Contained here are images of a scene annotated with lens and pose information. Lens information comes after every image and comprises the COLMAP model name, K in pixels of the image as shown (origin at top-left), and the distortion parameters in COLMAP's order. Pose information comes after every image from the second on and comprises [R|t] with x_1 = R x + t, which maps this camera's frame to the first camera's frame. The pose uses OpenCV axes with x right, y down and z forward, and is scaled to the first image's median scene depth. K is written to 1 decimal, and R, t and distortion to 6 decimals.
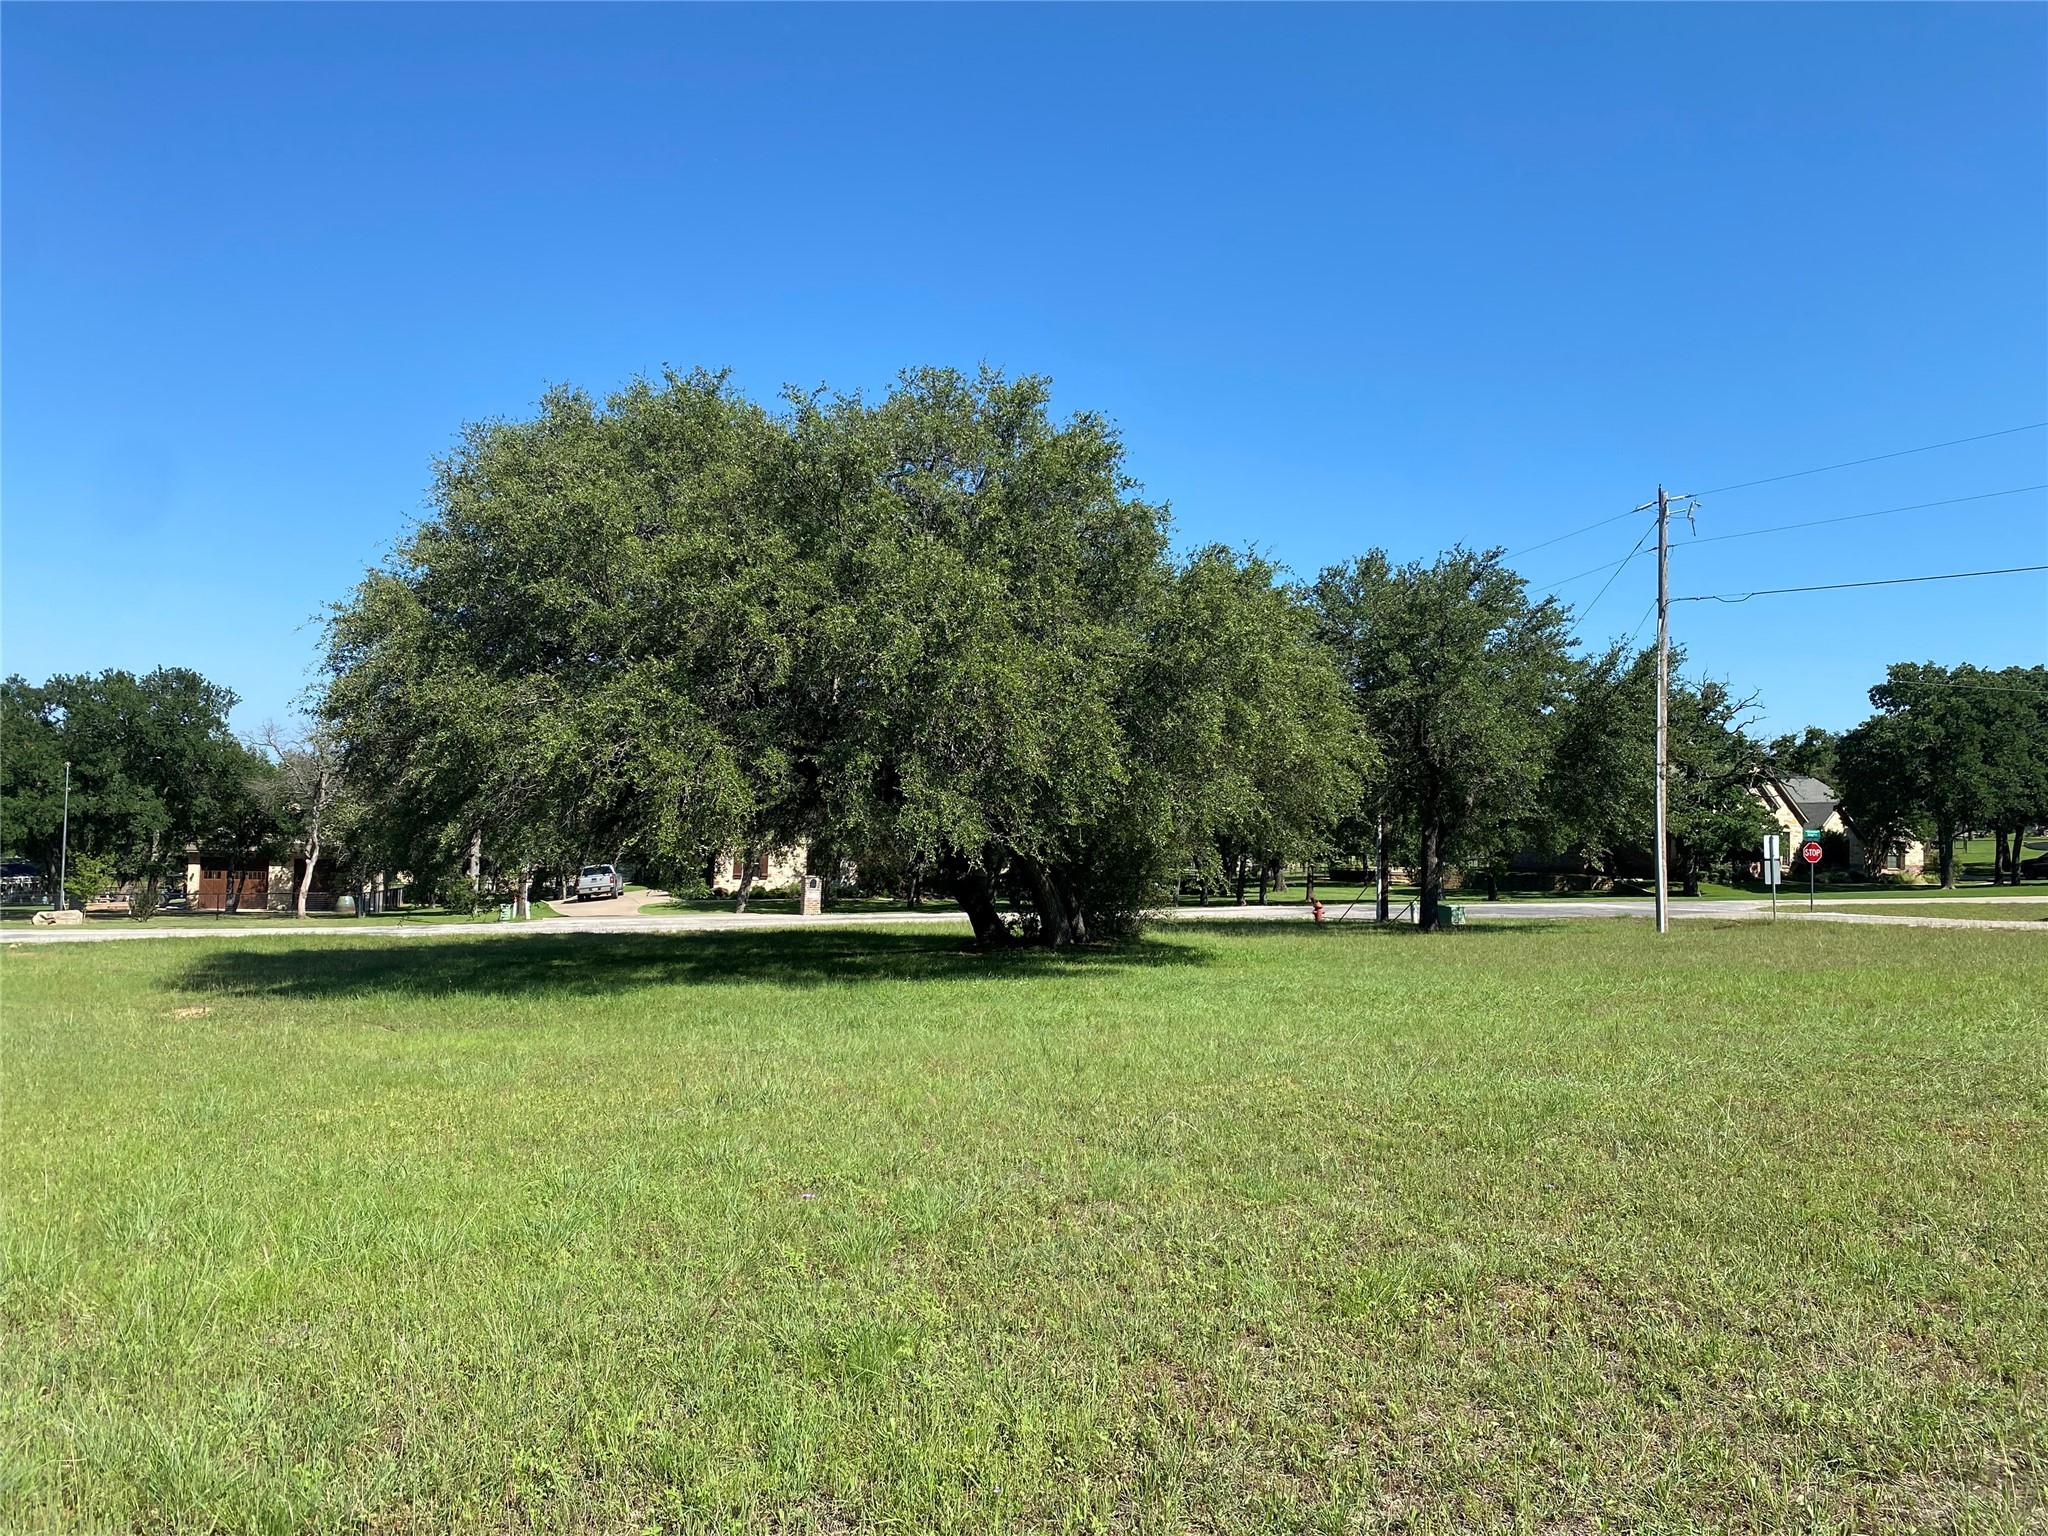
lens RADIAL K [[1536.4, 0, 1013.8], [0, 1536.4, 759.7], [0, 0, 1]] dist [-0.002966, -0.011959]
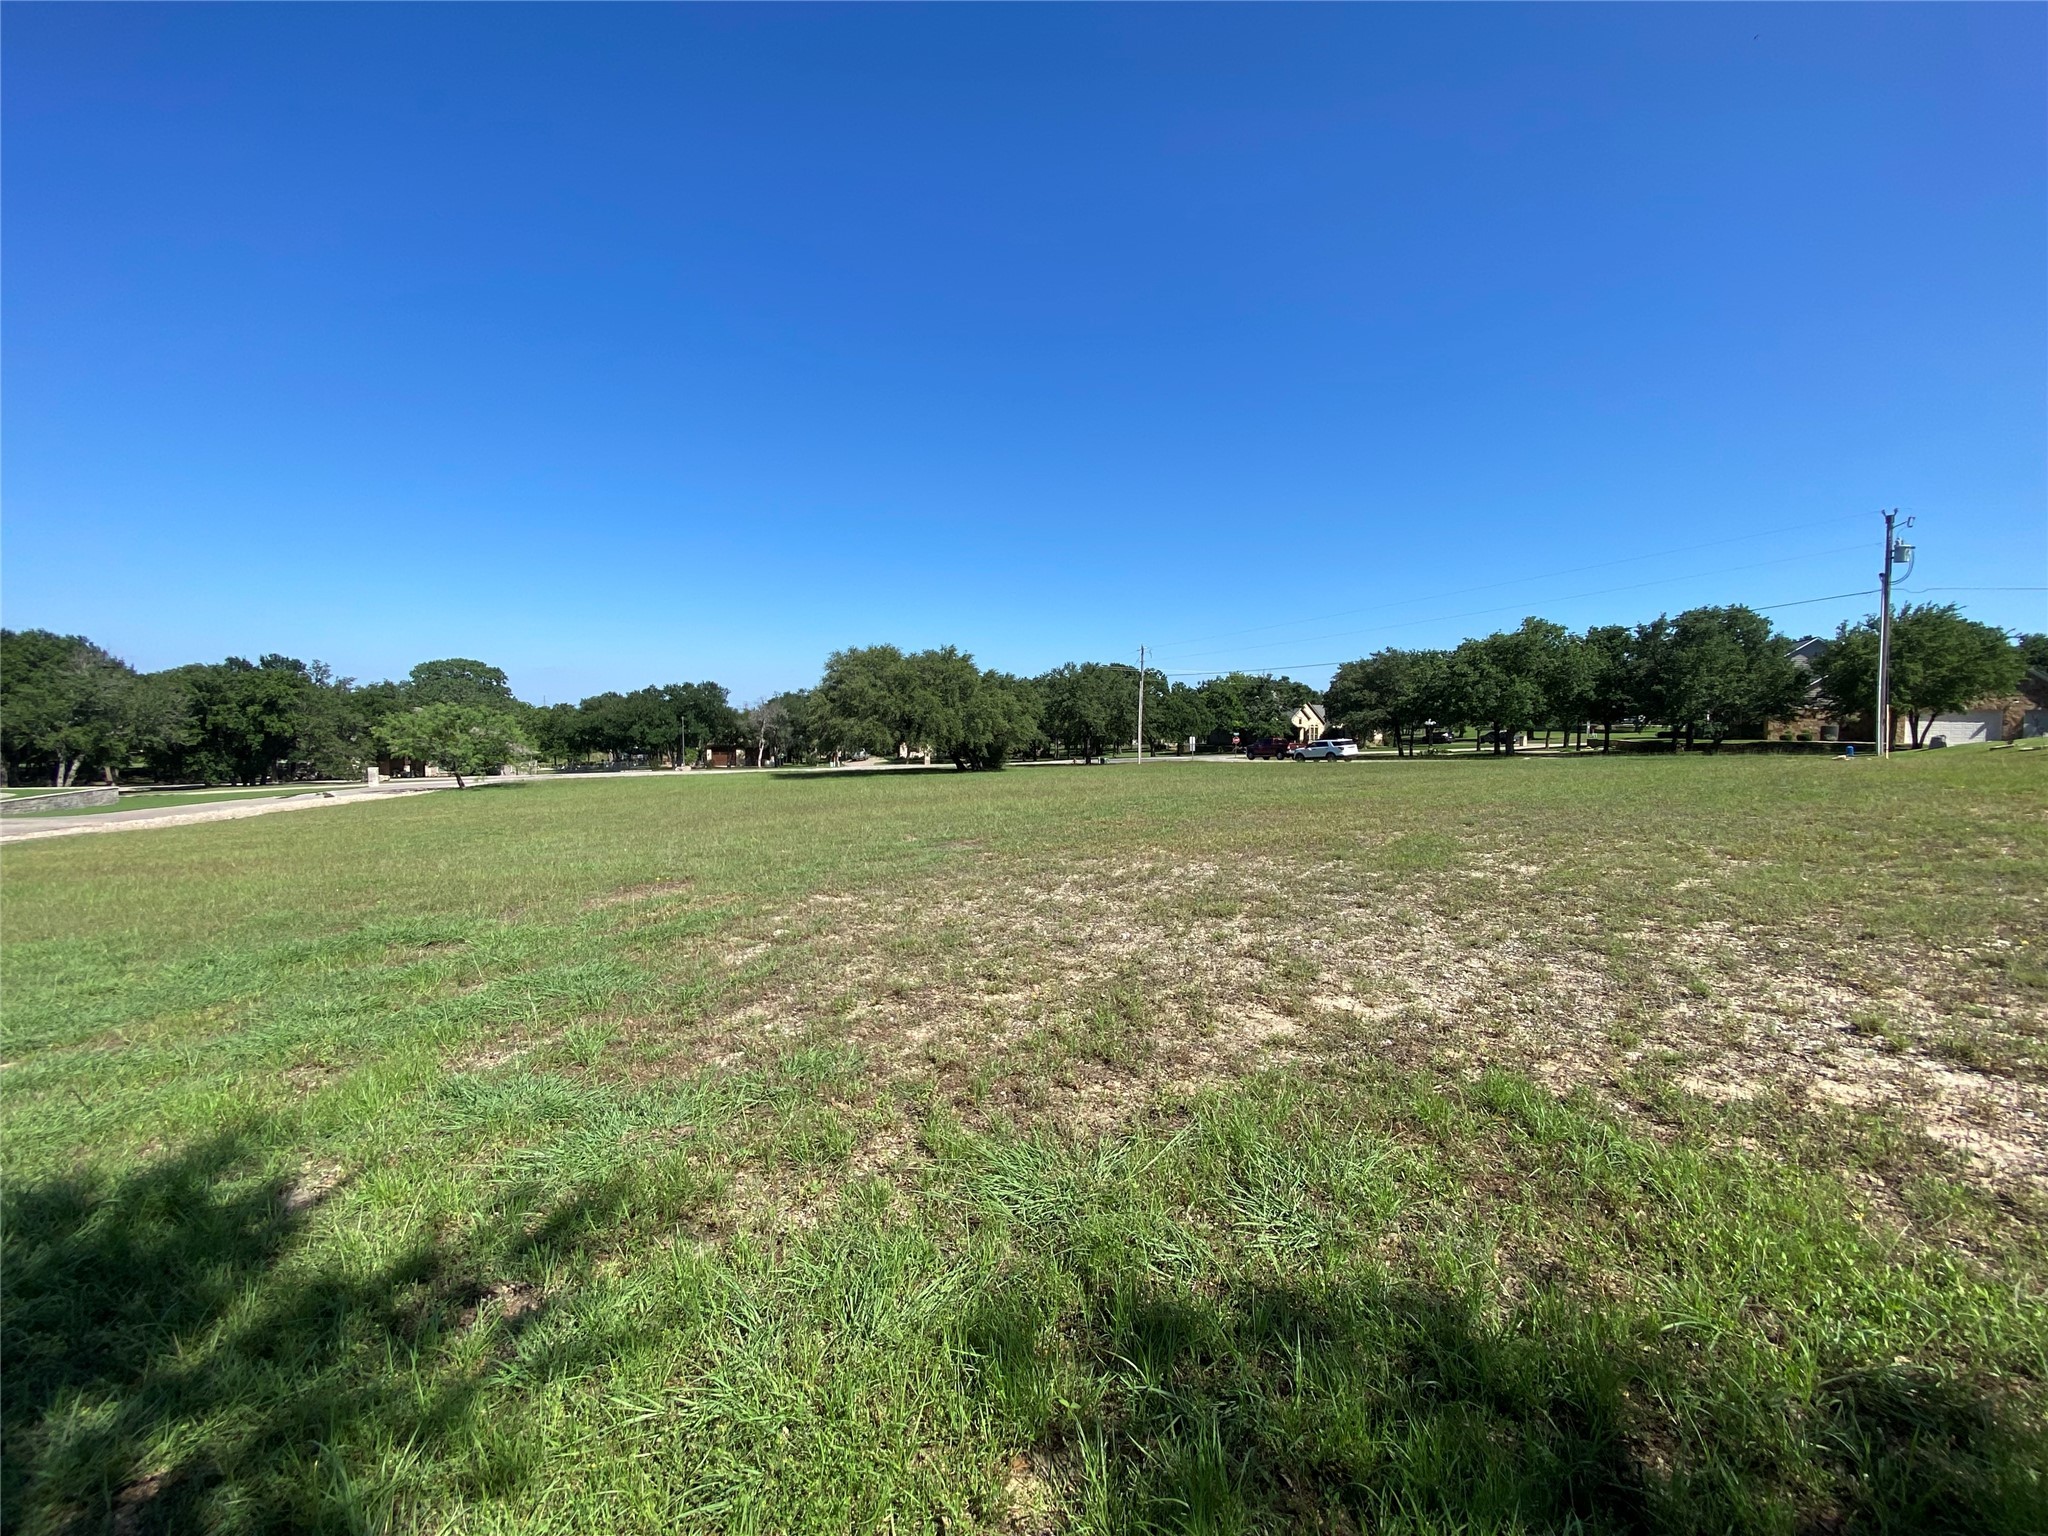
lens RADIAL K [[824.6, 0, 1024.0], [0, 824.6, 768.0], [0, 0, 1]] dist [0.094612, -0.000003]
pose [[0.998014, -0.012131, -0.061806, 0.225787], [0.018313, 0.994772, 0.100464, -0.078577], [0.060264, -0.101396, 0.993019, -0.902573]]
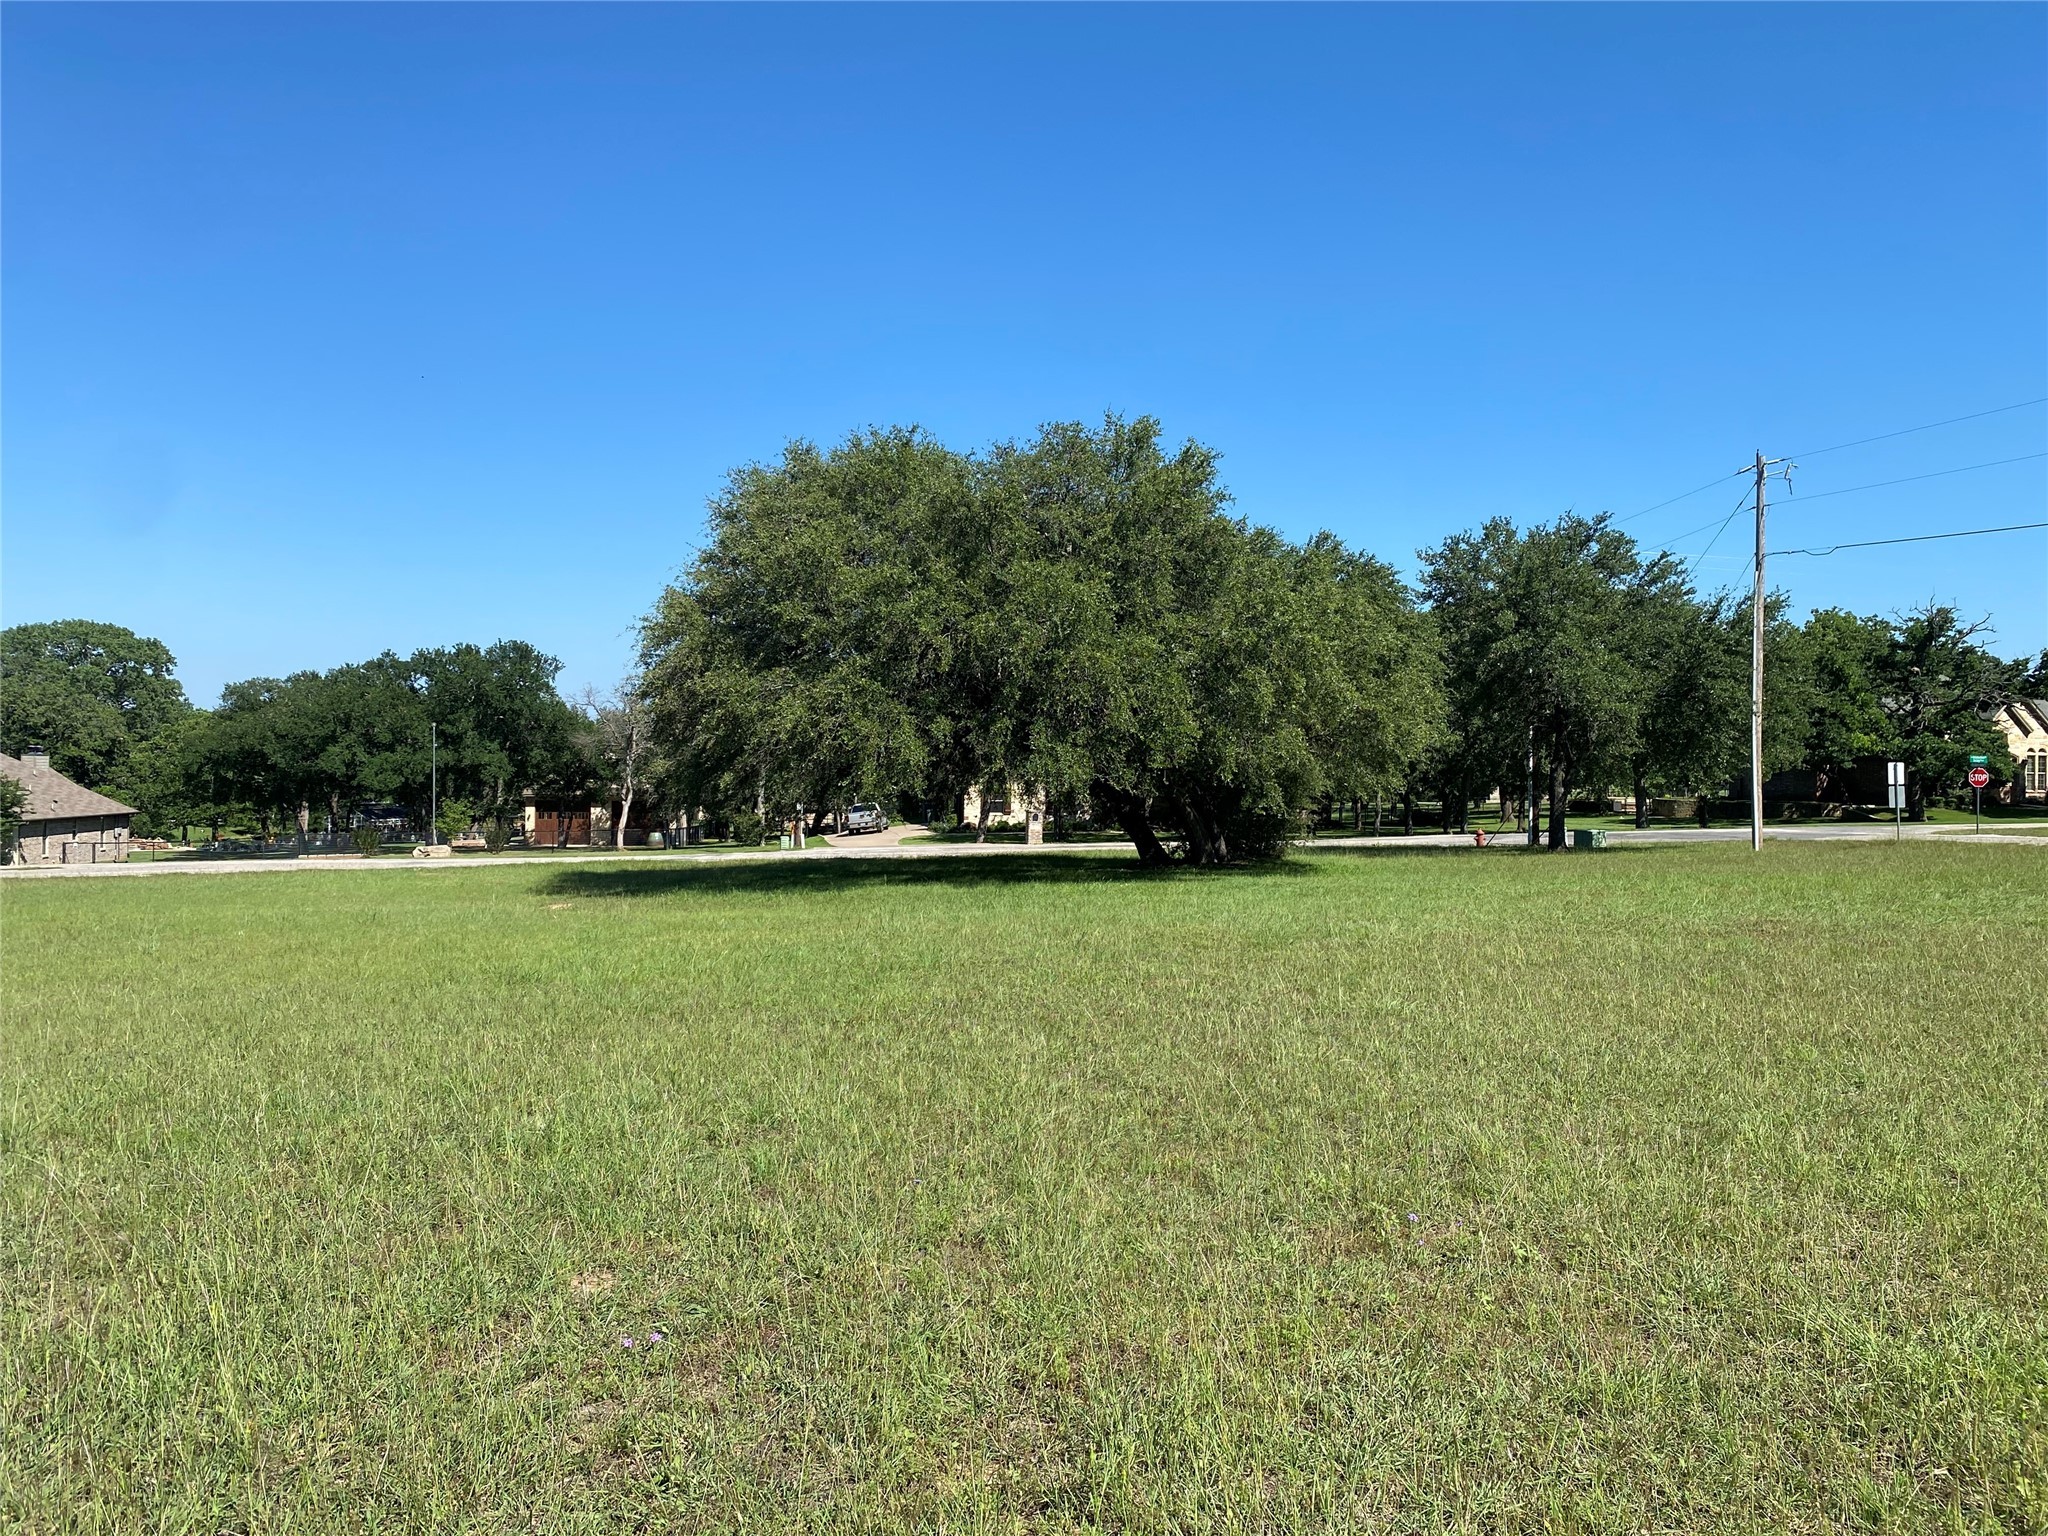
lens RADIAL K [[1552.5, 0, 1013.0], [0, 1552.5, 773.2], [0, 0, 1]] dist [0.003946, -0.002911]
pose [[0.983533, -0.014819, -0.180122, 0.079555], [0.023885, 0.998549, 0.048271, -0.011132], [0.179145, -0.051778, 0.982459, -0.190021]]
